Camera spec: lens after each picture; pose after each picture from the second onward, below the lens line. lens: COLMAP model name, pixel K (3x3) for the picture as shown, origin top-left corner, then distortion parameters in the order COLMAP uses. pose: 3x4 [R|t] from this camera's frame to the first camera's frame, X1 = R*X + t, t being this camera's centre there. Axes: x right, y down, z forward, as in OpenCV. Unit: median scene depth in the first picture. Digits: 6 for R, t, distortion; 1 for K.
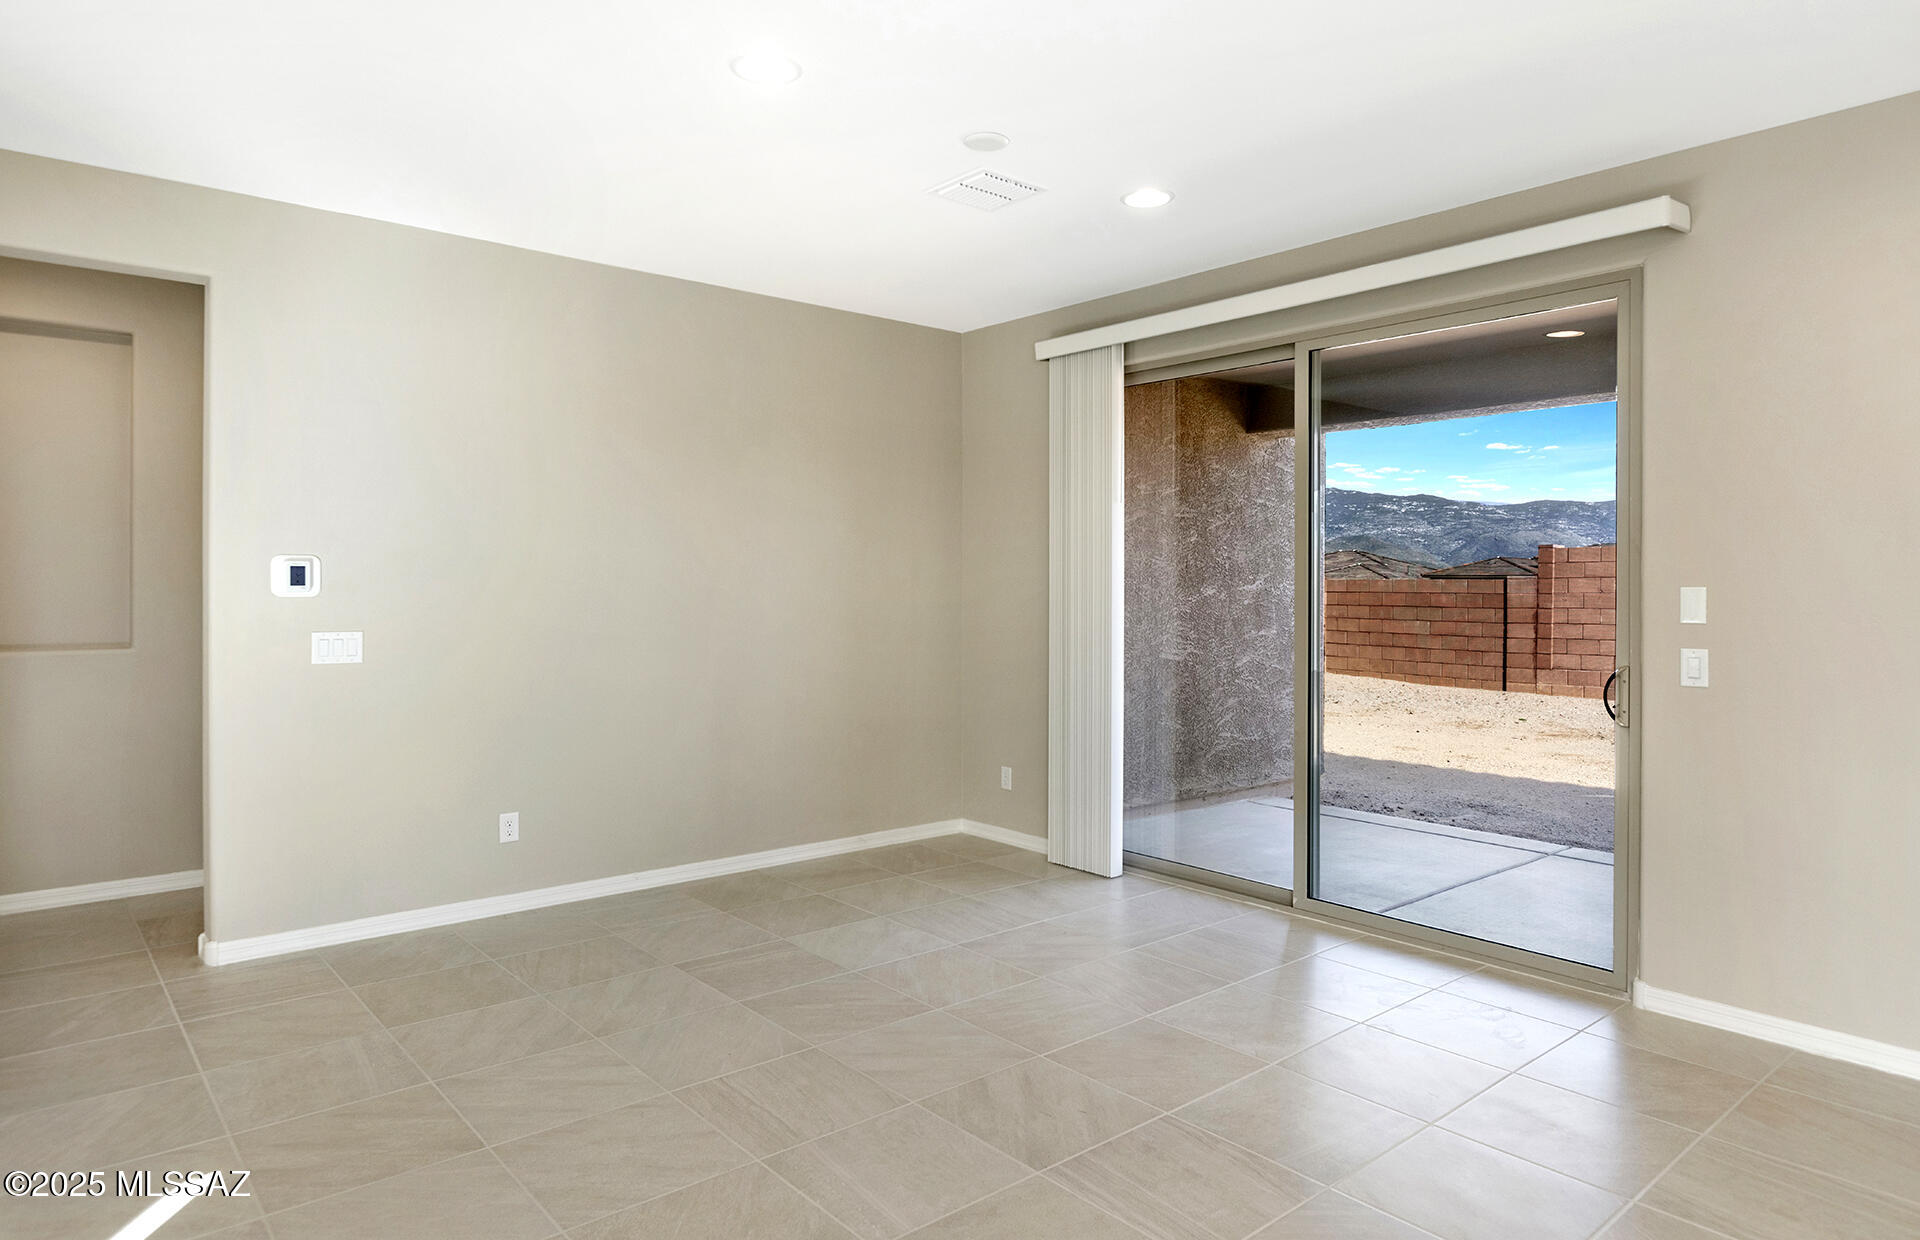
lens RADIAL K [[1159.8, 0, 963.5], [0, 1159.8, 588.1], [0, 0, 1]] dist [0.025359, 0.001857]
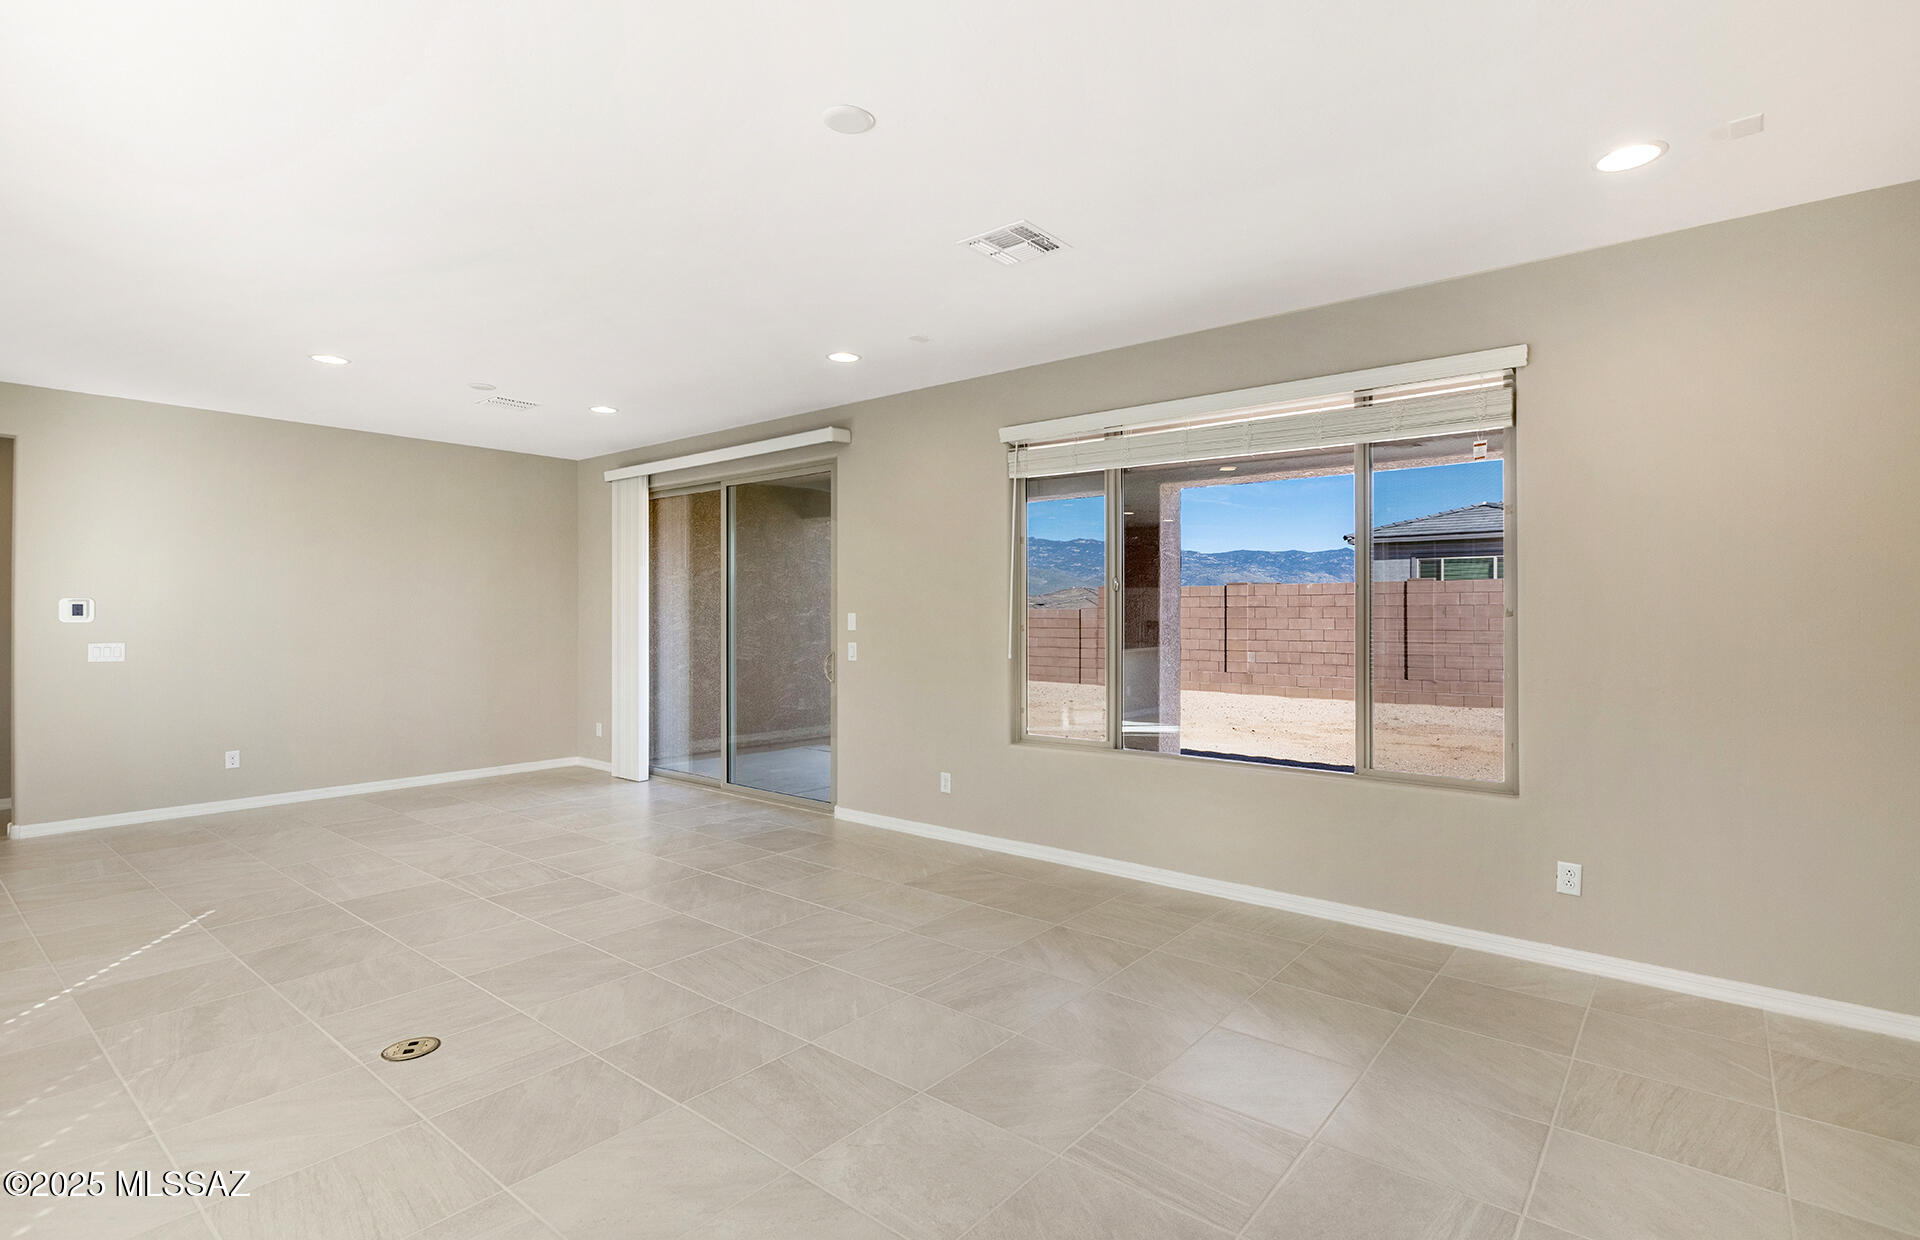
lens RADIAL K [[922.6, 0, 958.2], [0, 922.6, 604.0], [0, 0, 1]] dist [0.028635, -0.000875]
pose [[0.986547, -0.002650, 0.163455, 0.267234], [0.004935, 0.999896, -0.013571, 0.003113], [-0.163402, 0.014195, 0.986457, -0.322282]]
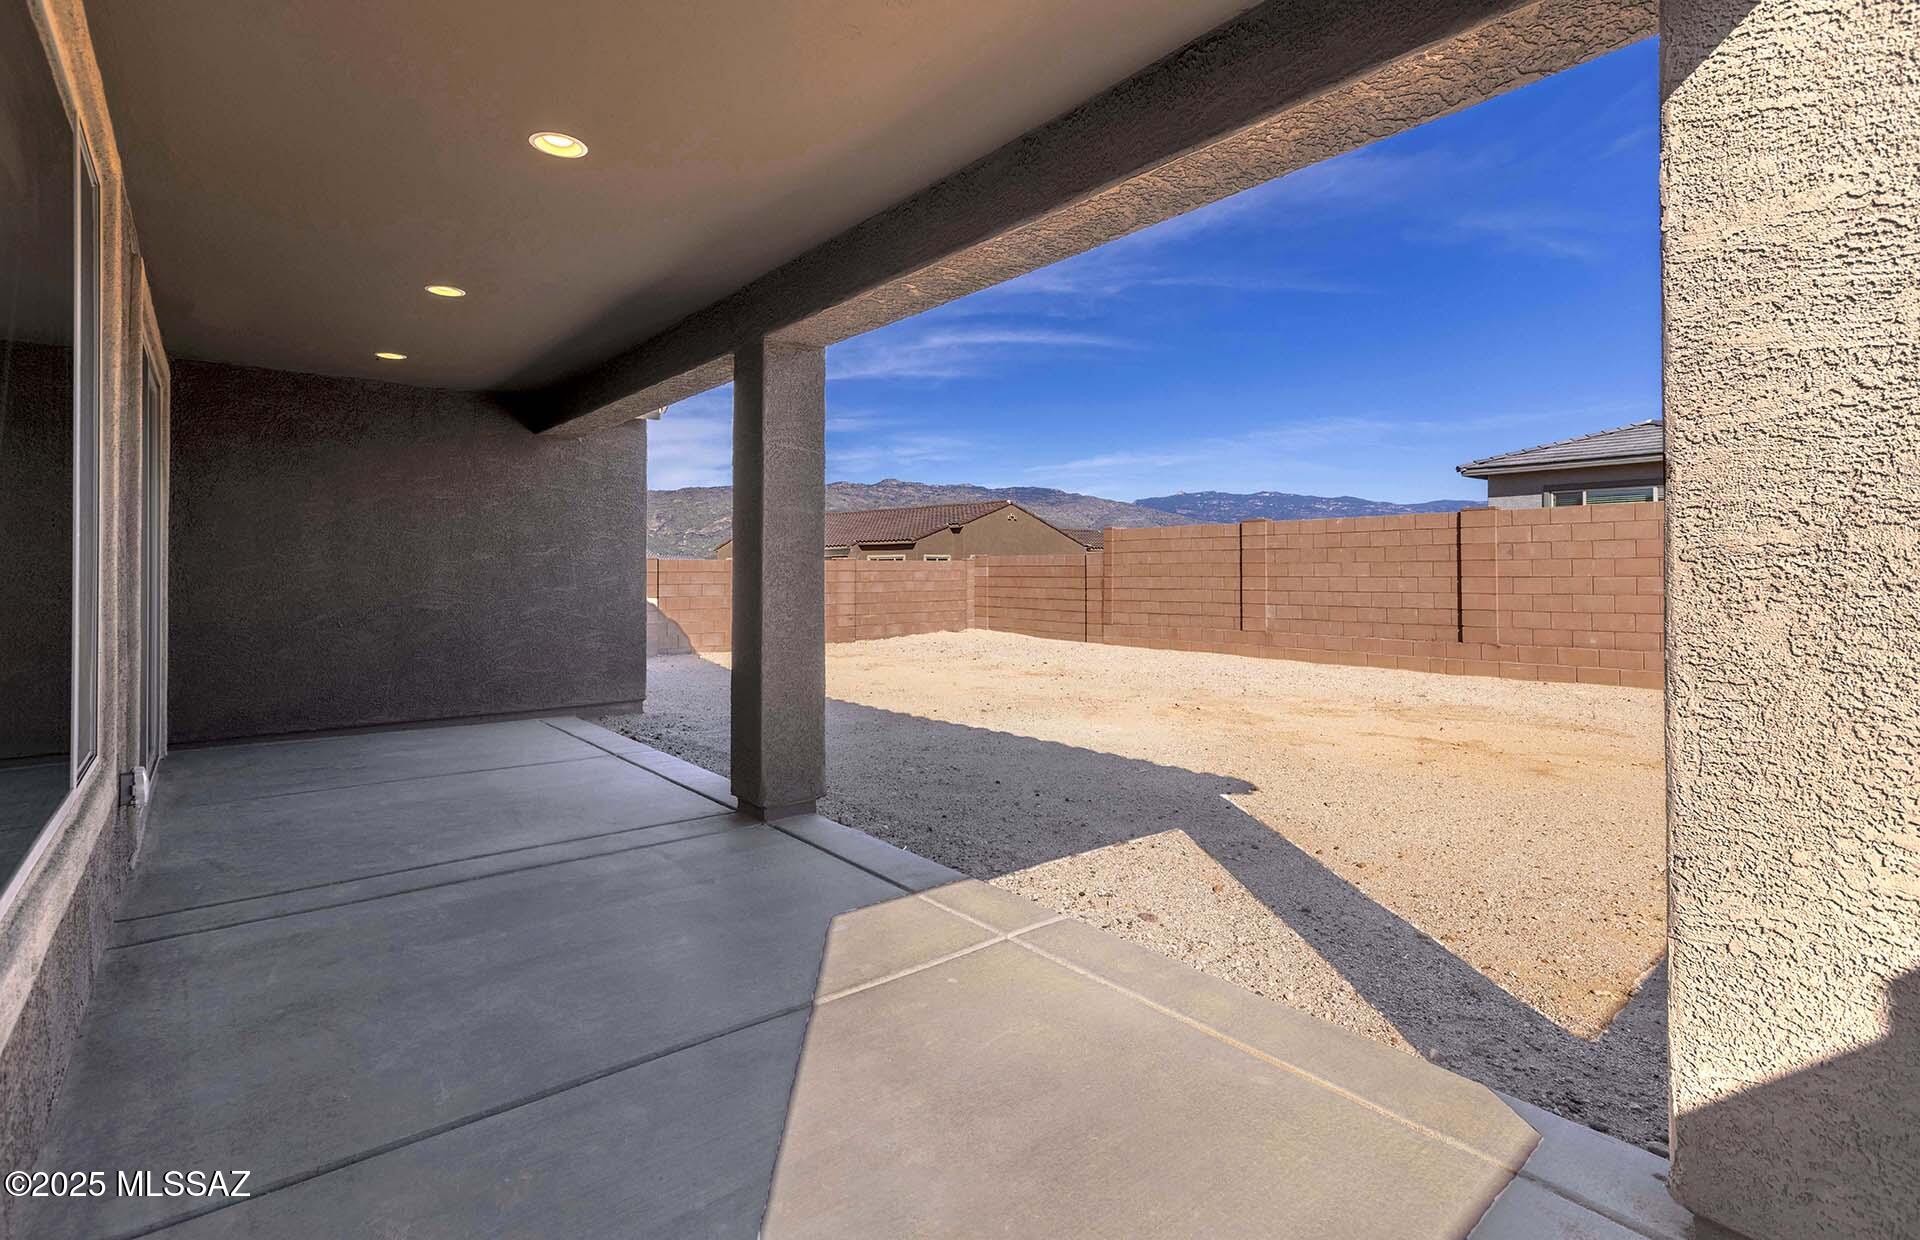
lens RADIAL K [[907.4, 0, 957.0], [0, 907.4, 553.9], [0, 0, 1]] dist [0.024963, 0.000033]
pose [[0.999546, -0.007857, -0.029094, 0.797312], [0.007245, 0.999751, -0.021084, 0.026378], [0.029252, 0.020864, 0.999354, 0.000641]]
